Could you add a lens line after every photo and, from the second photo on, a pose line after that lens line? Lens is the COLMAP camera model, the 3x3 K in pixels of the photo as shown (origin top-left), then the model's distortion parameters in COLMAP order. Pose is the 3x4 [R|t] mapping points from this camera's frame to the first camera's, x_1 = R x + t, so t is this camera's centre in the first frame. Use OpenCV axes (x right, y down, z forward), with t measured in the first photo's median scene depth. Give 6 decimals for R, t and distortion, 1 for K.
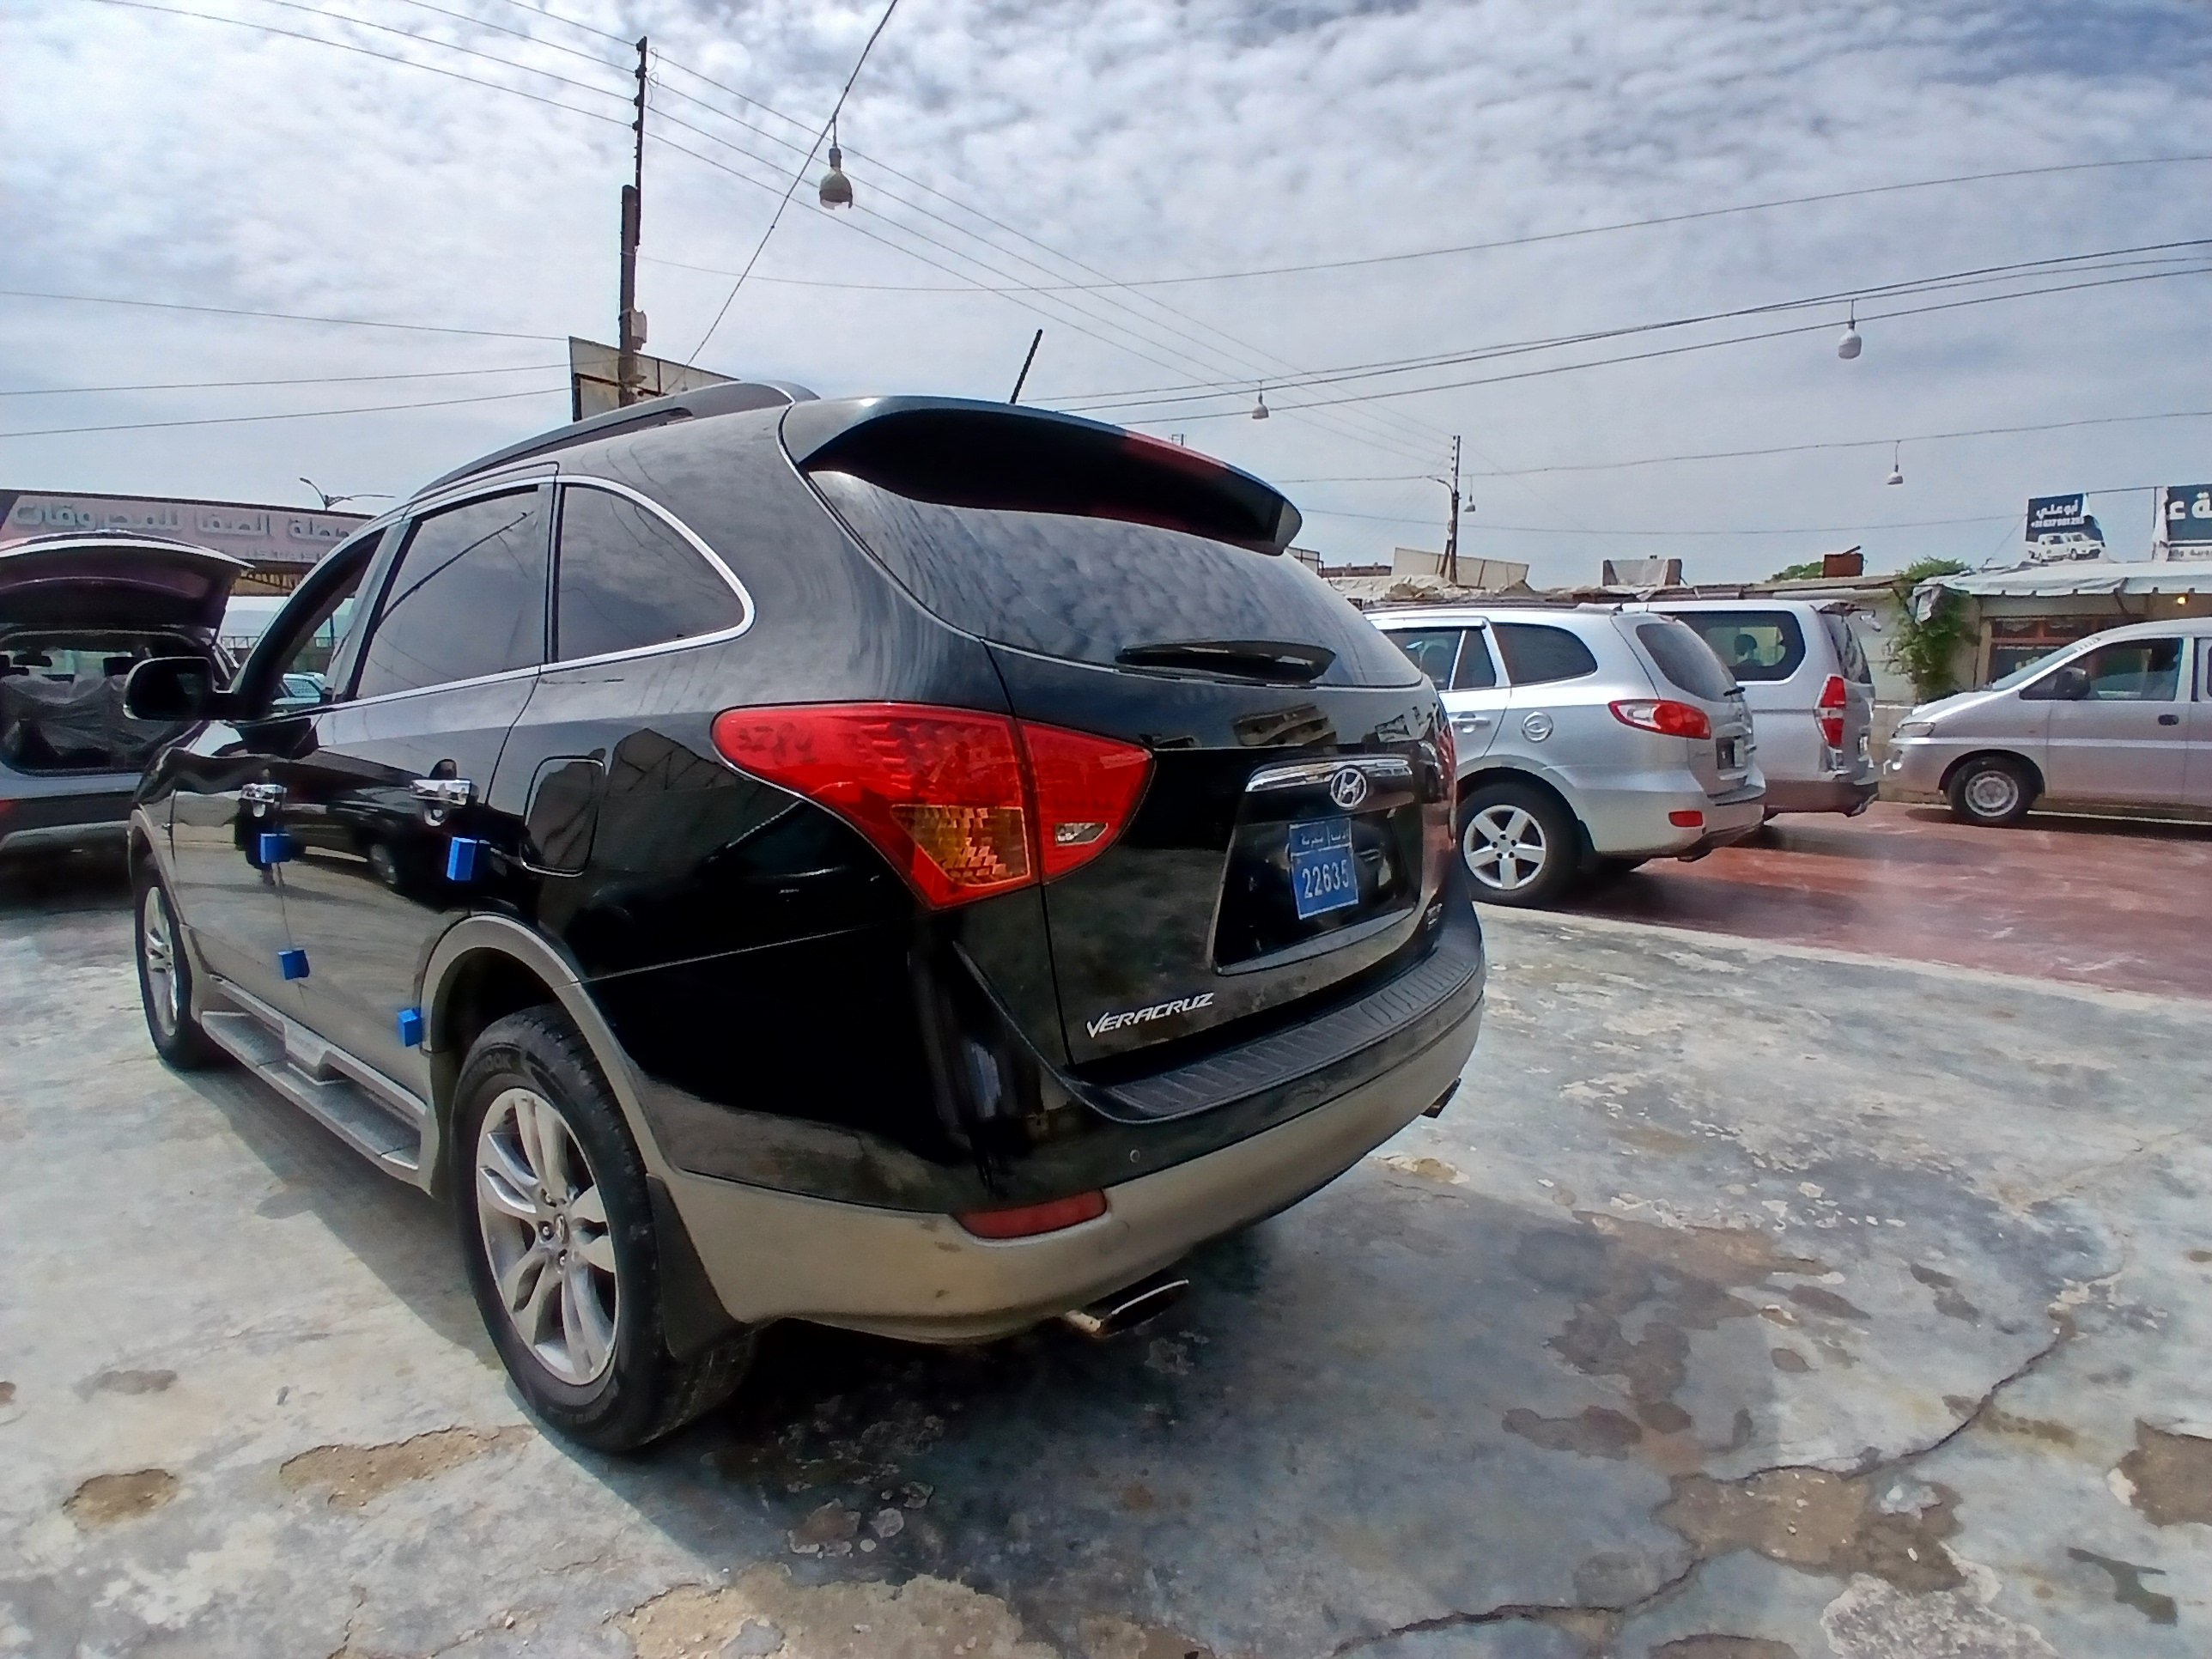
lens RADIAL K [[1133.7, 0, 1116.0], [0, 1133.7, 834.3], [0, 0, 1]] dist [-0.019004, -0.034953]
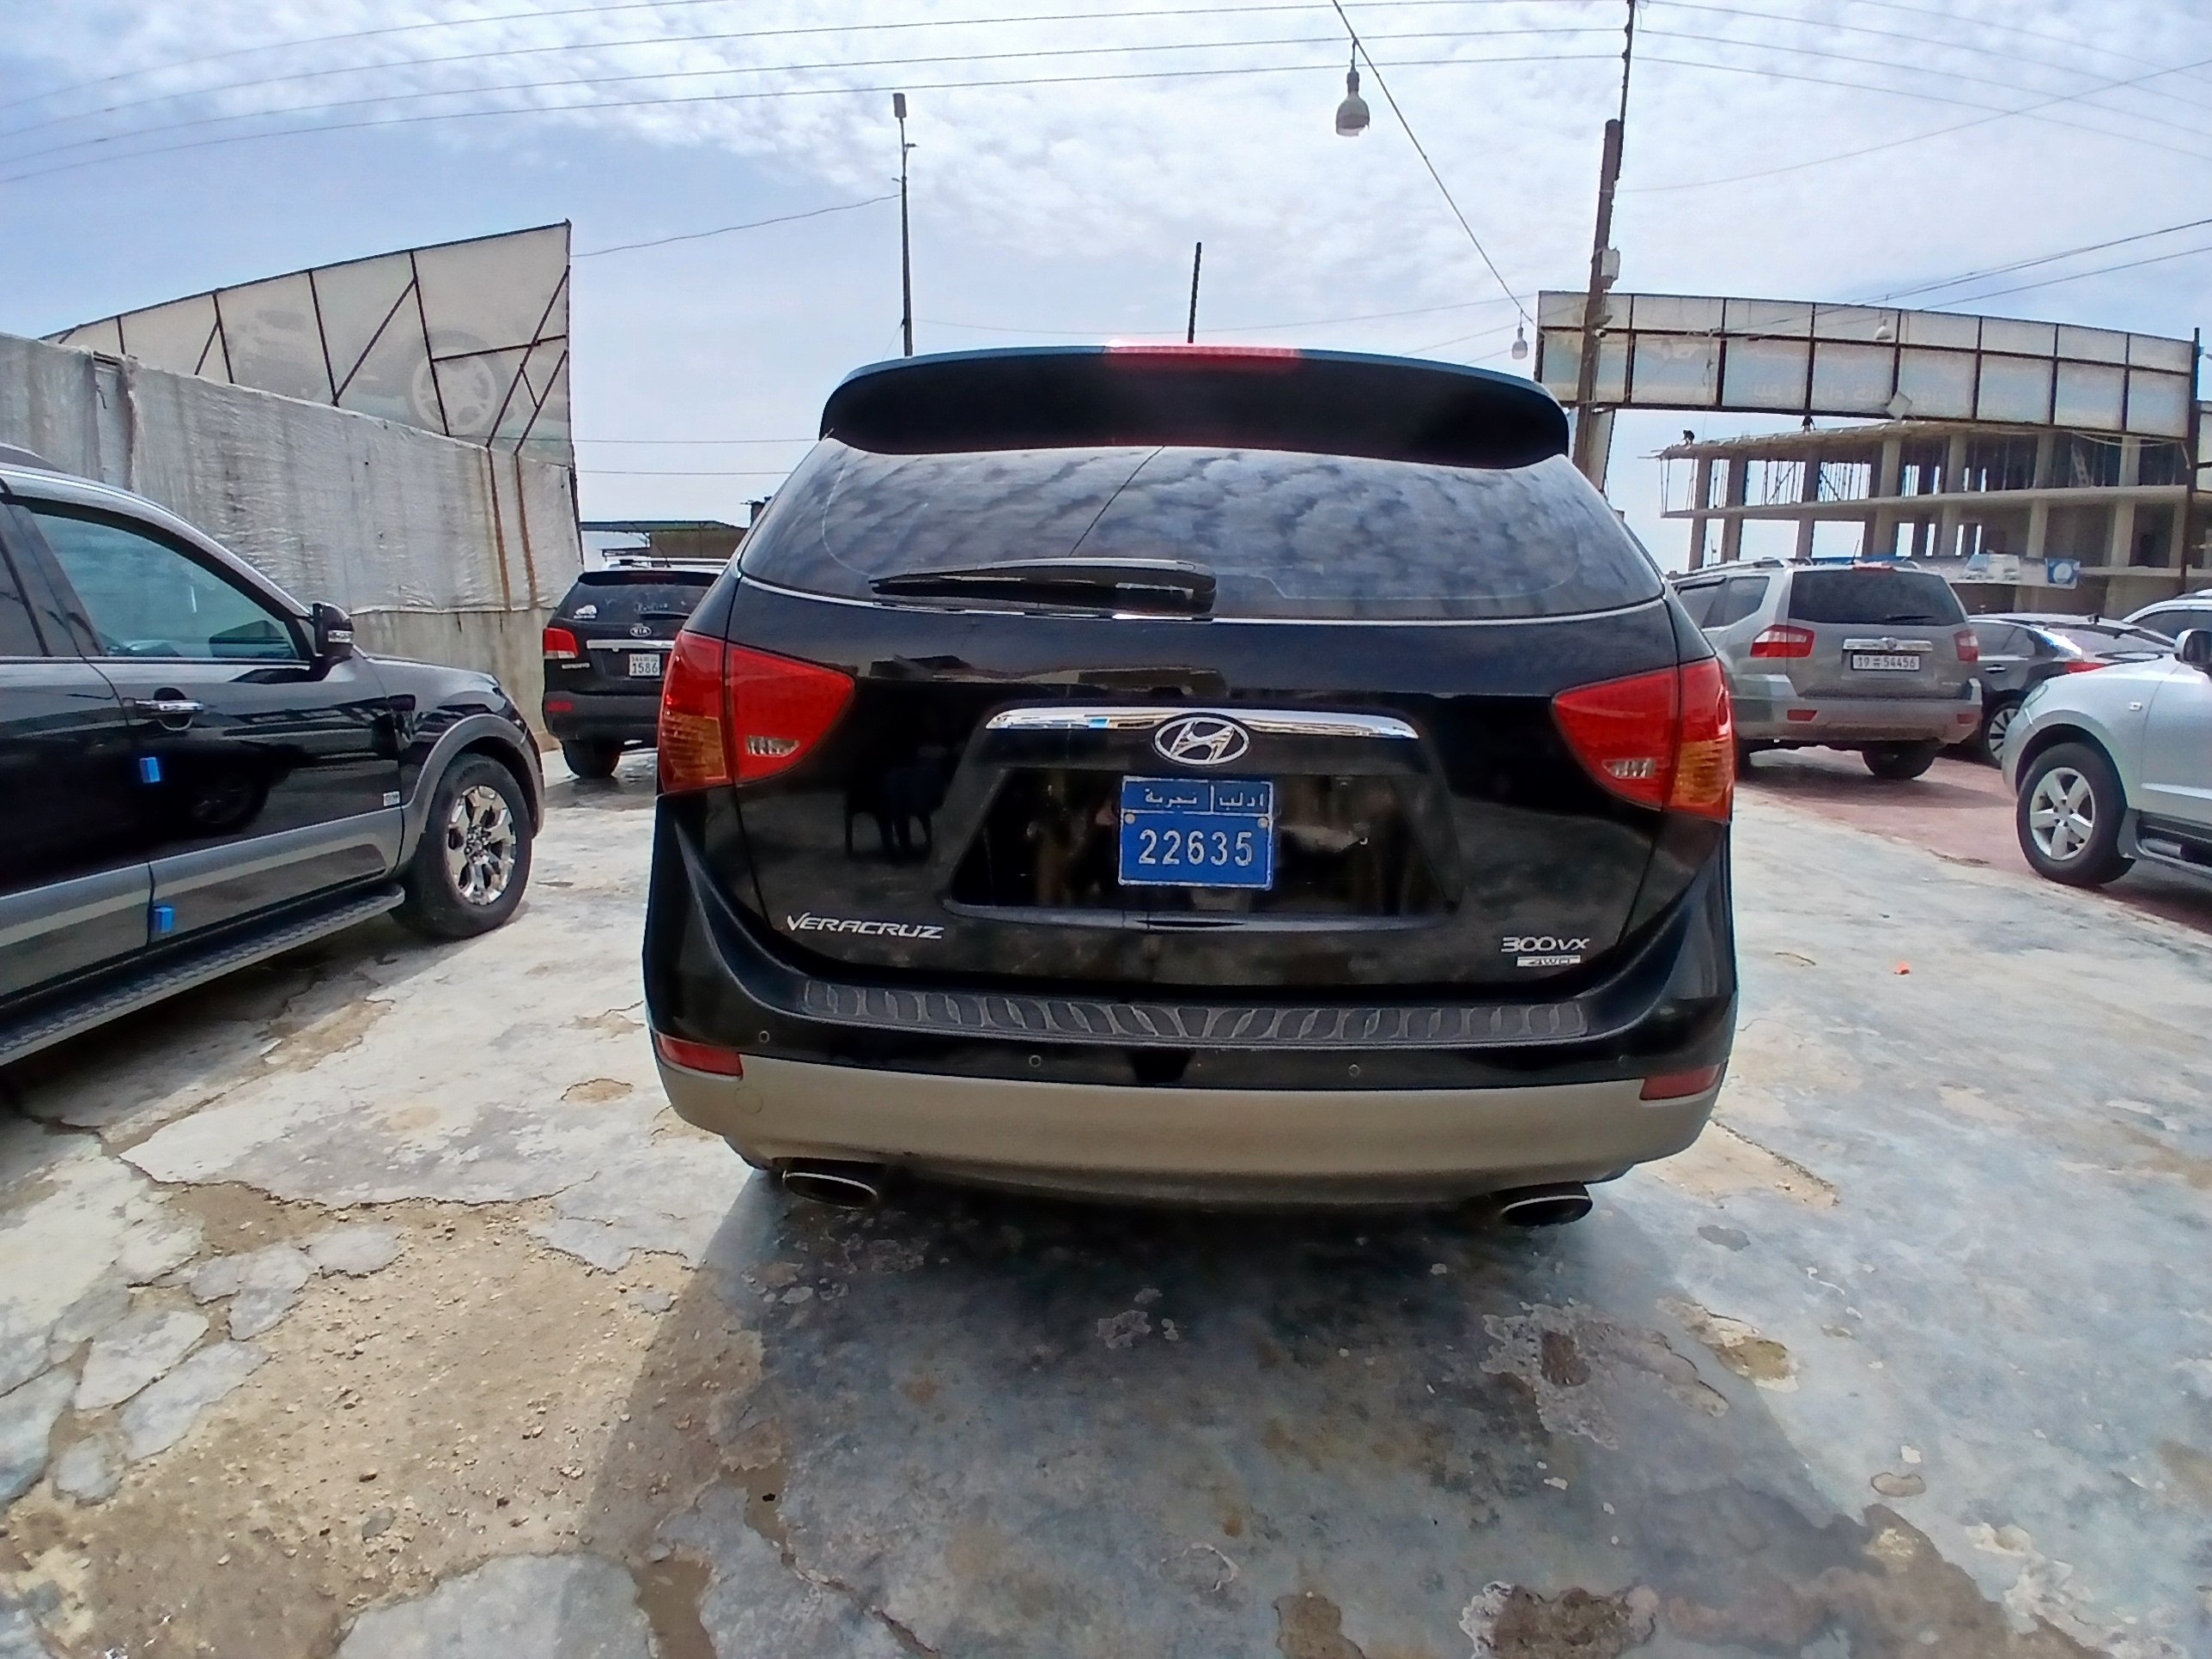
lens RADIAL K [[1133.7, 0, 1116.0], [0, 1133.7, 834.3], [0, 0, 1]] dist [-0.019004, -0.034953]
pose [[0.594931, 0.140028, -0.791485, 0.814212], [-0.107519, 0.989722, 0.094282, -0.043733], [0.796553, 0.029008, 0.603872, 0.445476]]
